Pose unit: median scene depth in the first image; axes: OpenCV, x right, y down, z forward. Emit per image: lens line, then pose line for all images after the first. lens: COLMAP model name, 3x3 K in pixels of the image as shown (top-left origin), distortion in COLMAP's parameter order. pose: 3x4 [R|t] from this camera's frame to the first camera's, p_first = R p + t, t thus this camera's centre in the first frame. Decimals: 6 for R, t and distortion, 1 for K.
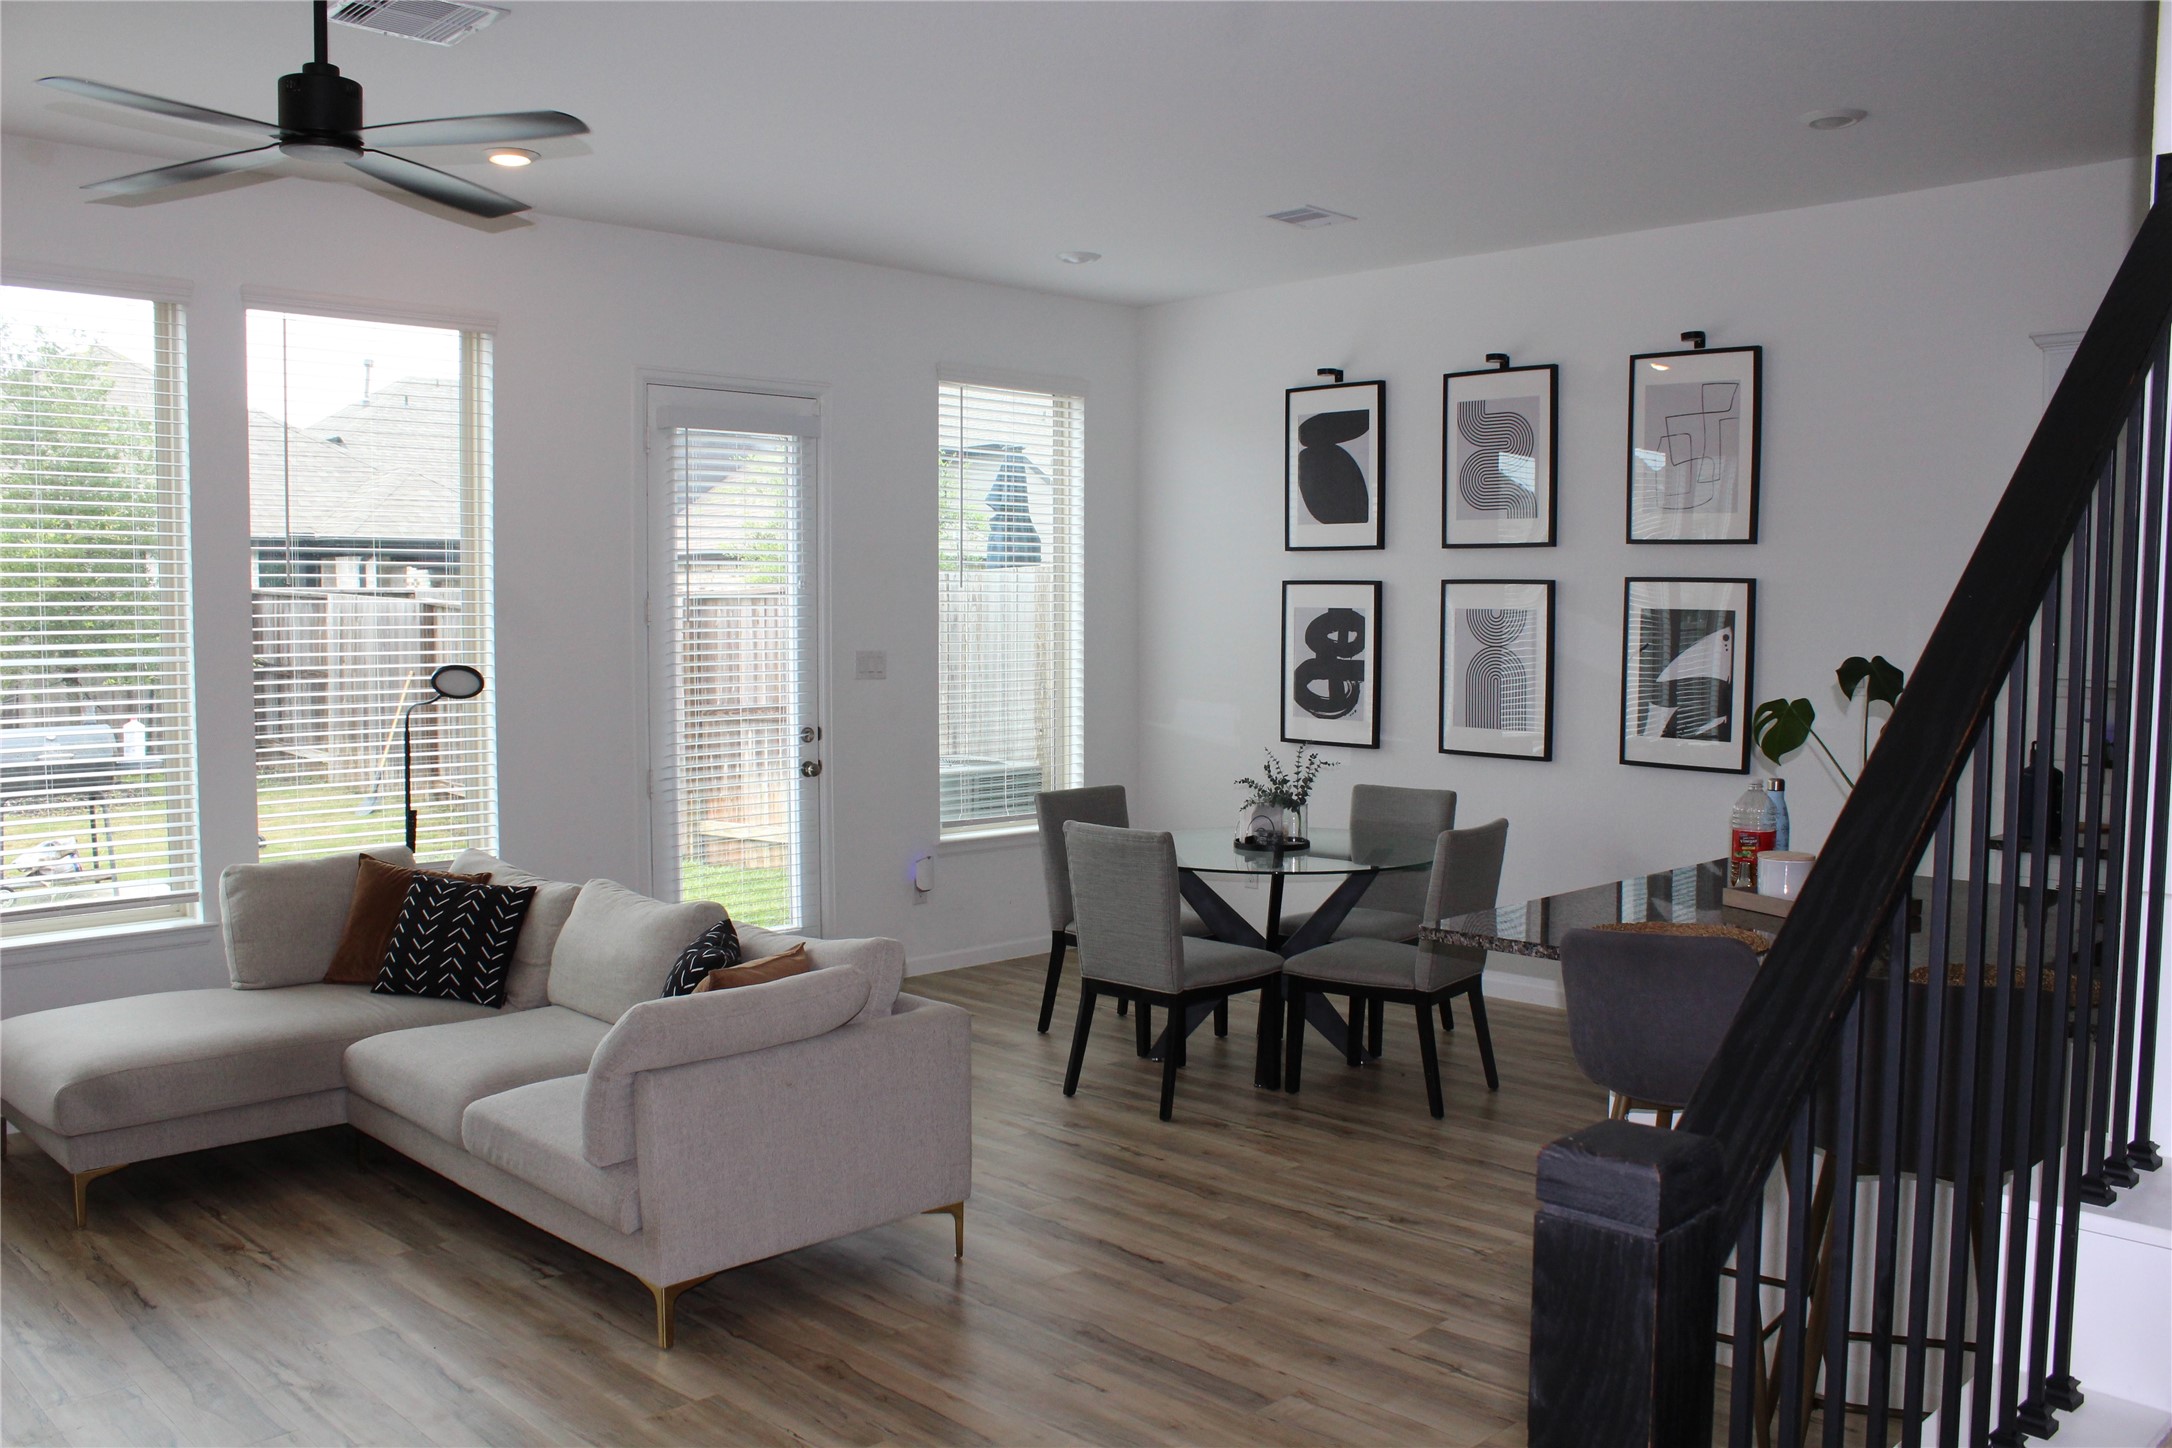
lens RADIAL K [[1798.2, 0, 1086.0], [0, 1798.2, 724.0], [0, 0, 1]] dist [-0.123297, -0.003546]
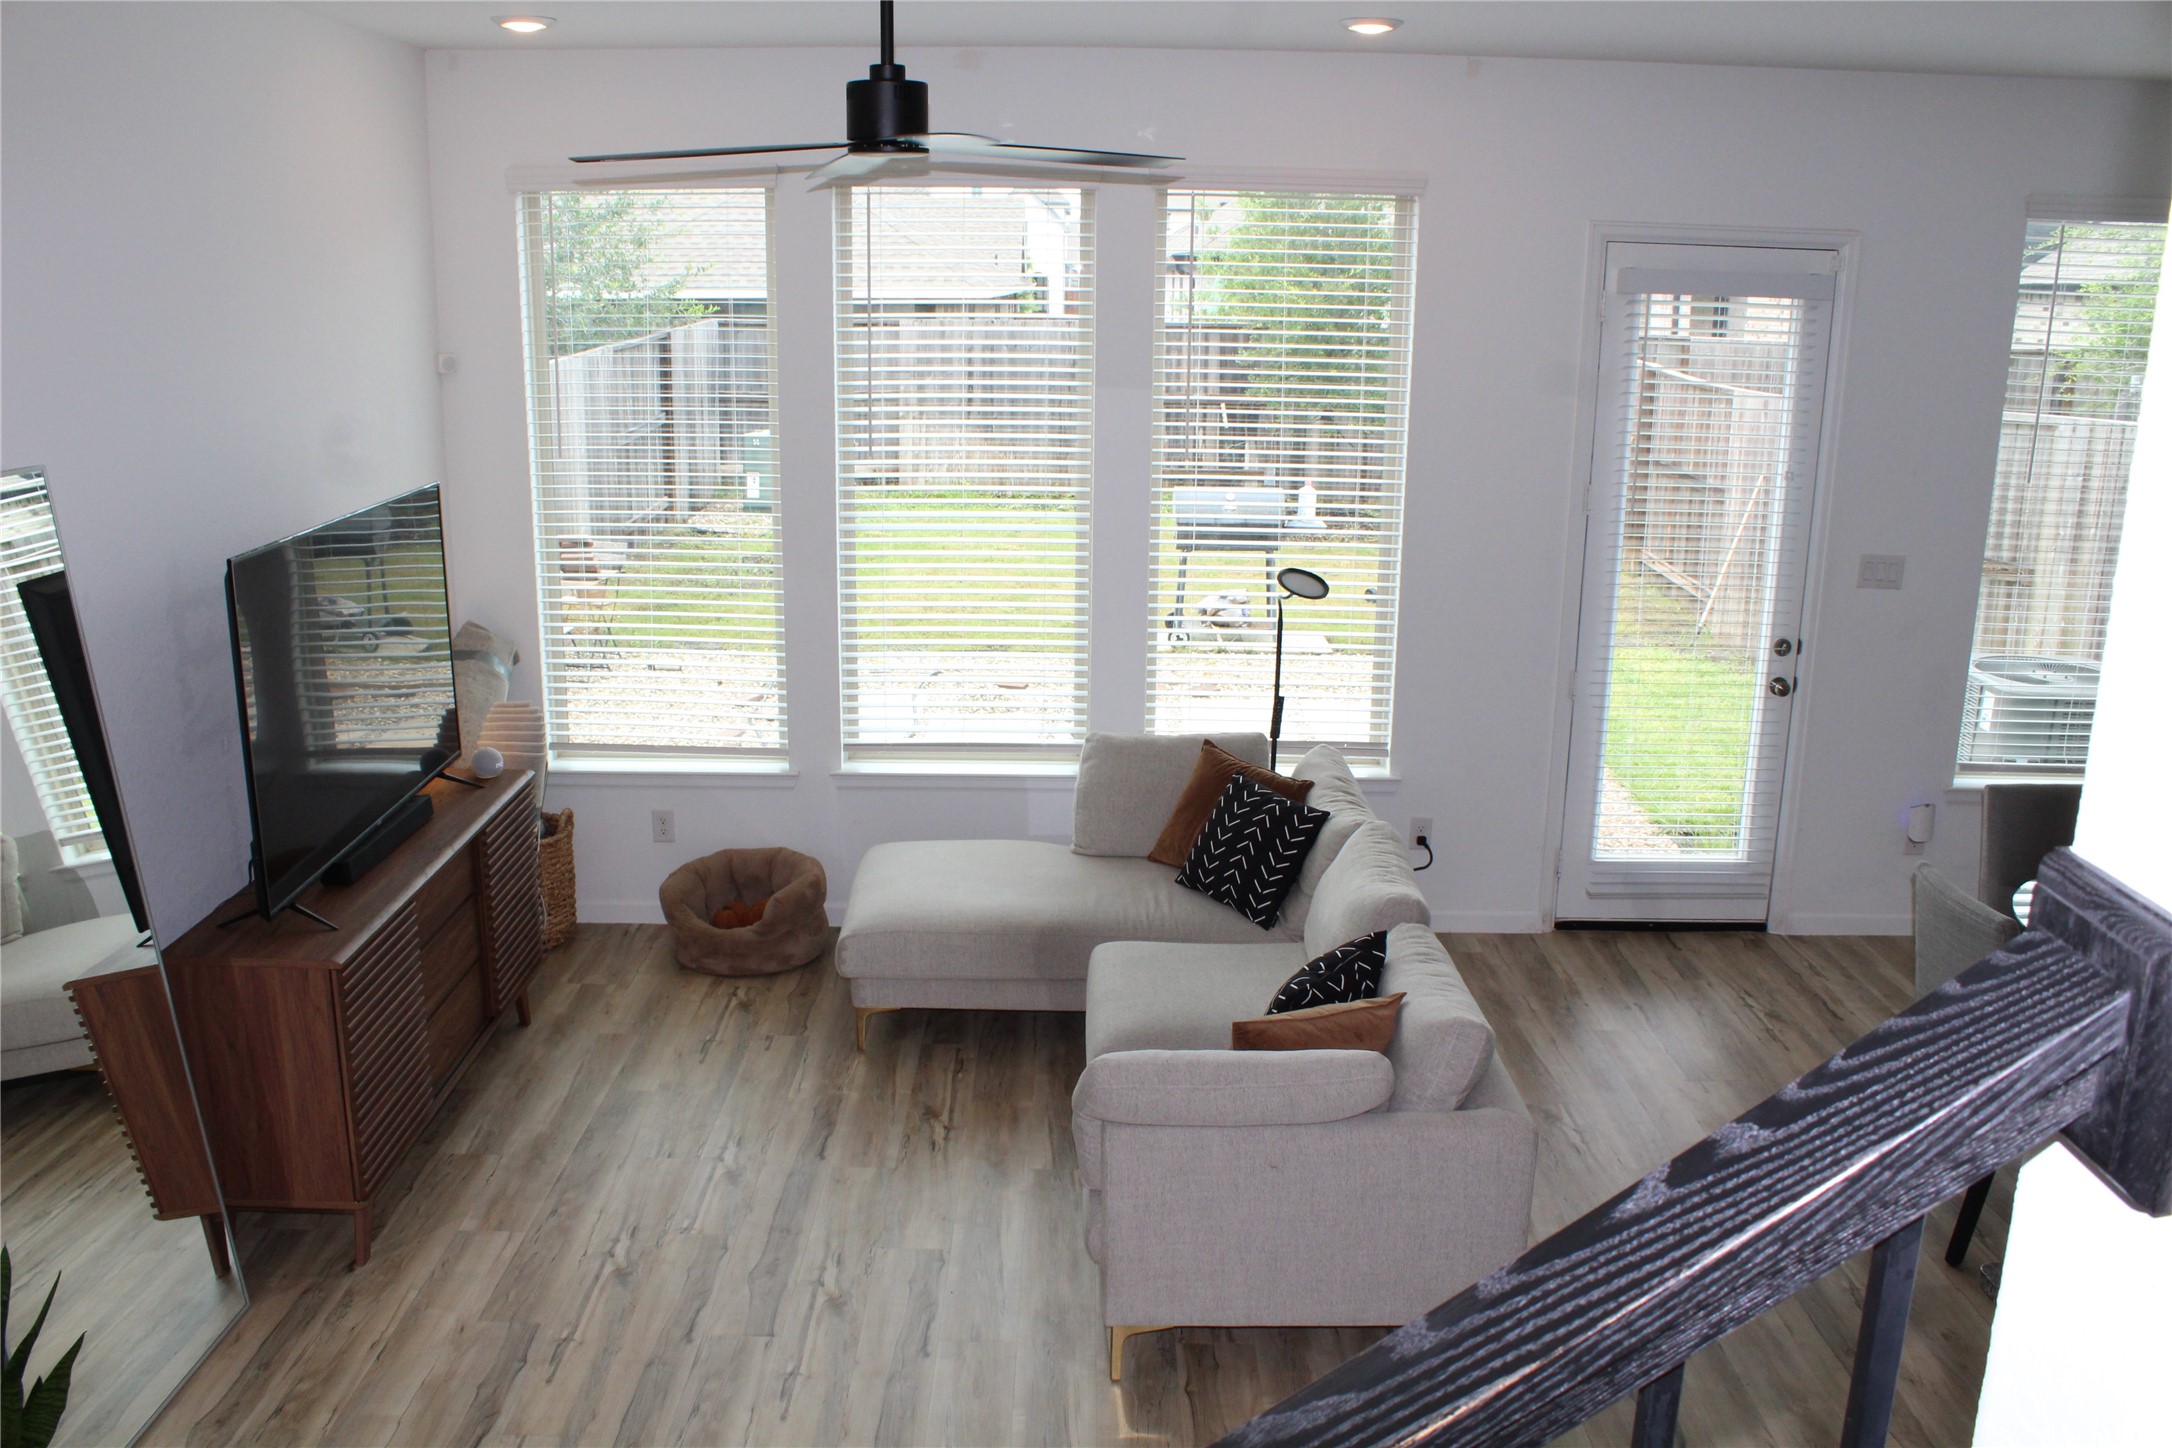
lens RADIAL K [[1821.1, 0, 1086.9], [0, 1821.1, 659.5], [0, 0, 1]] dist [-0.100175, -0.001824]
pose [[0.715179, 0.162892, -0.679695, 0.190927], [-0.064876, 0.983736, 0.167493, -0.110498], [0.695924, -0.075691, 0.714115, 0.152632]]
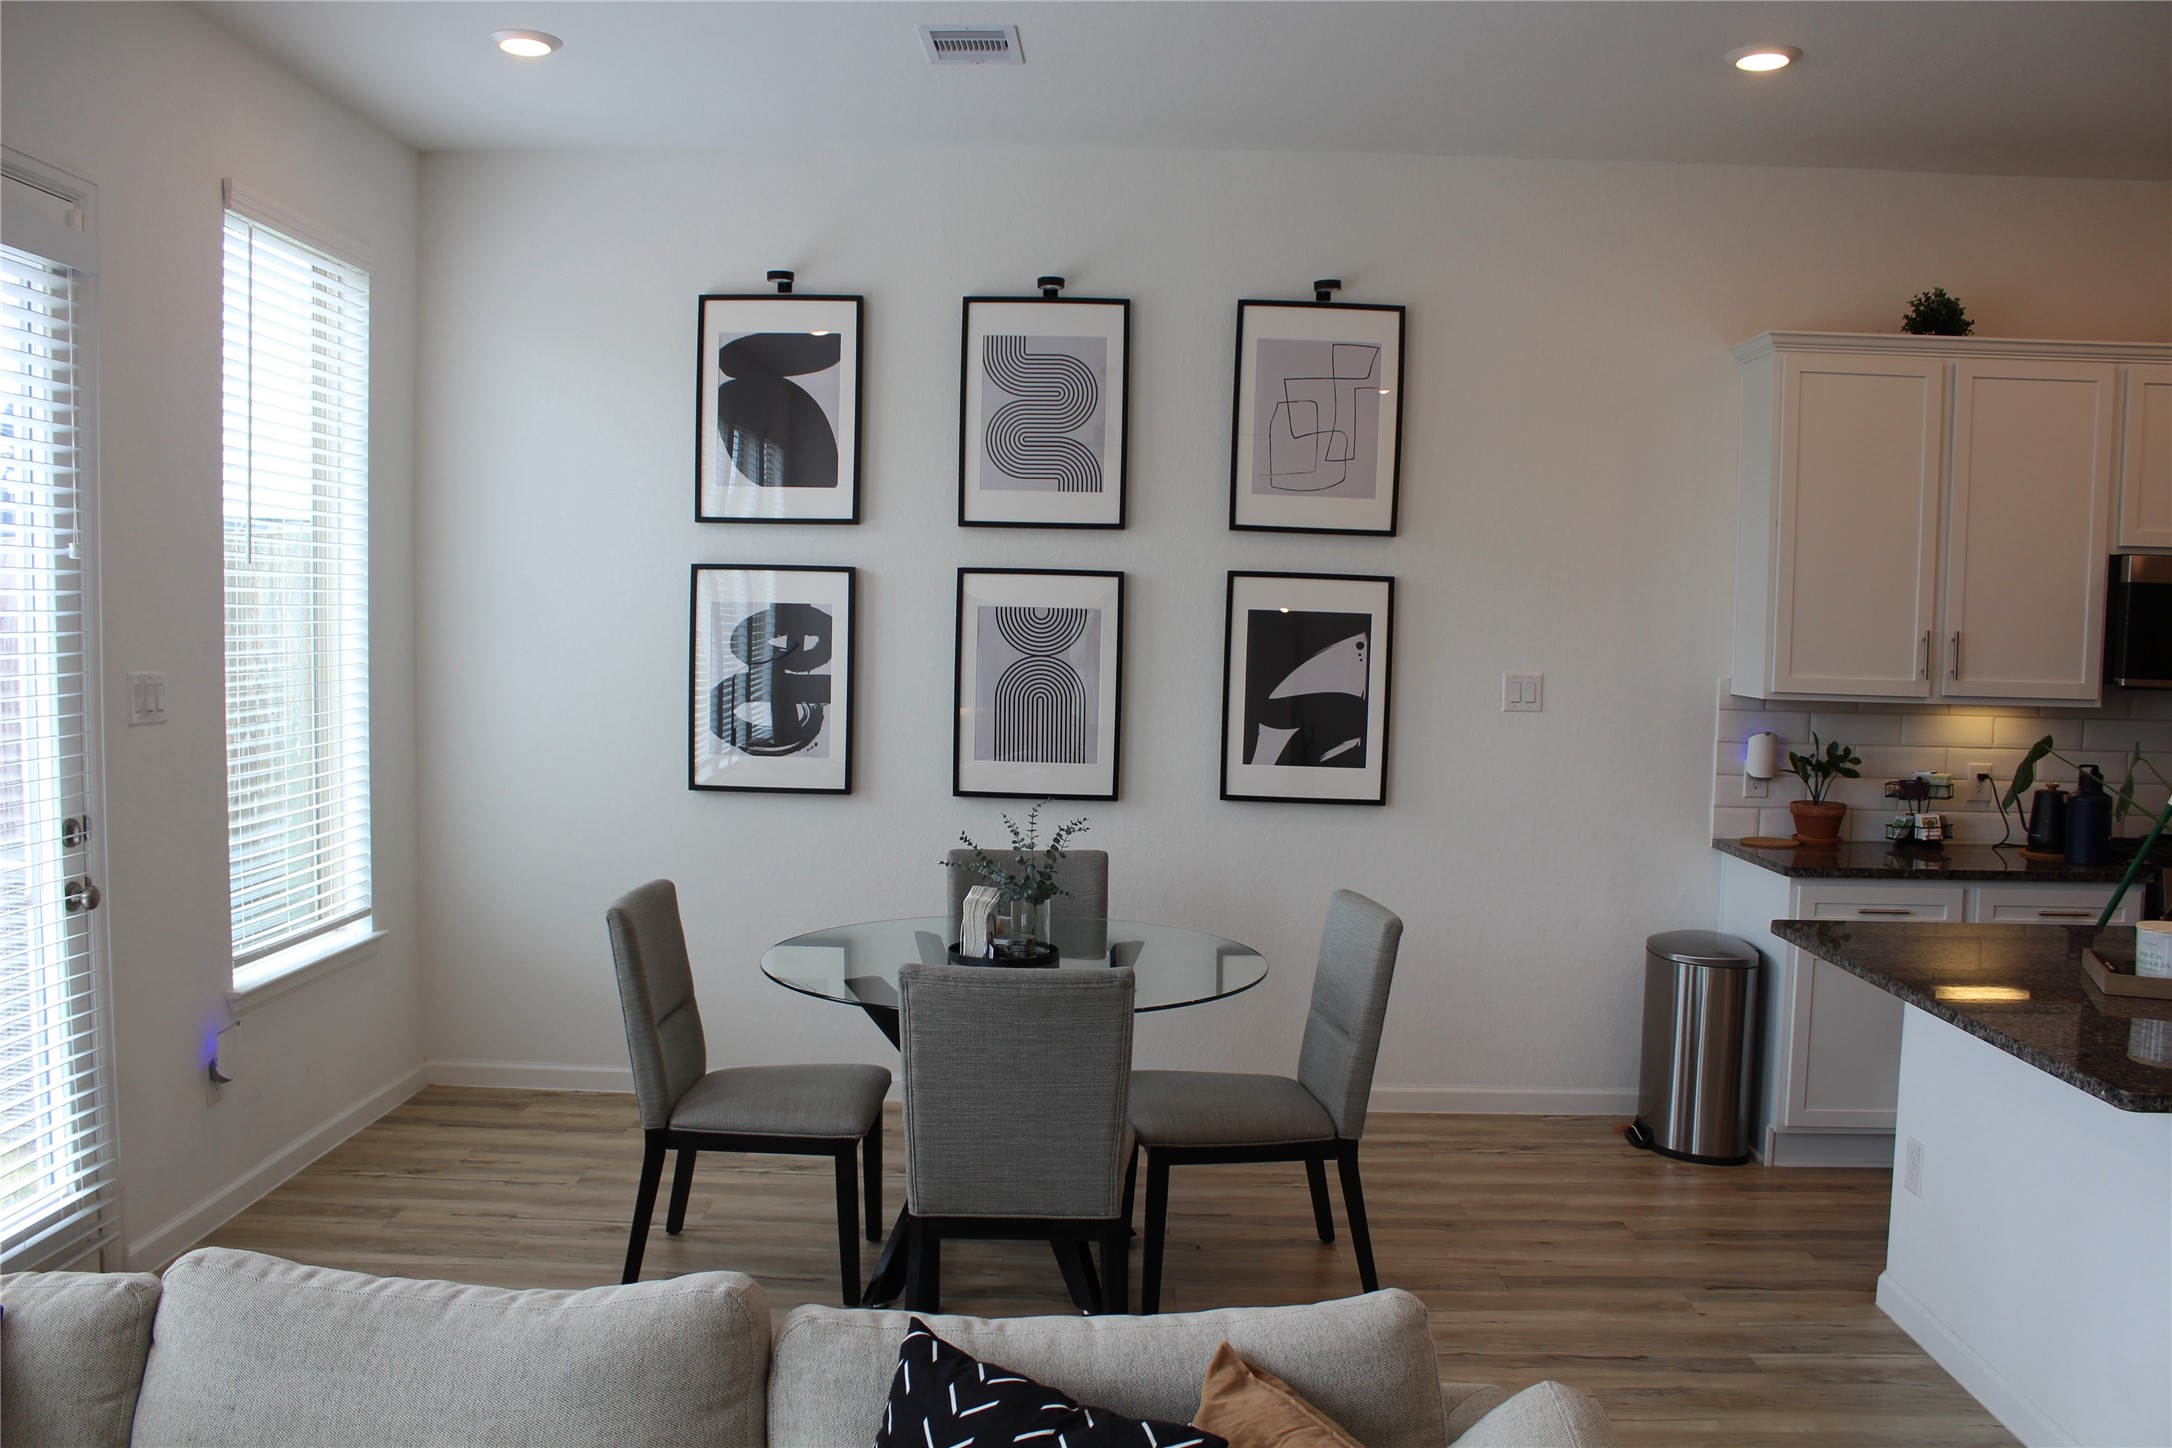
lens RADIAL K [[1903.3, 0, 1086.0], [0, 1903.3, 724.0], [0, 0, 1]] dist [-0.143373, 0.003402]
pose [[0.727436, -0.038437, 0.685098, -0.313857], [0.028991, 0.999260, 0.025281, -0.033153], [-0.685563, 0.001471, 0.728012, 0.374196]]
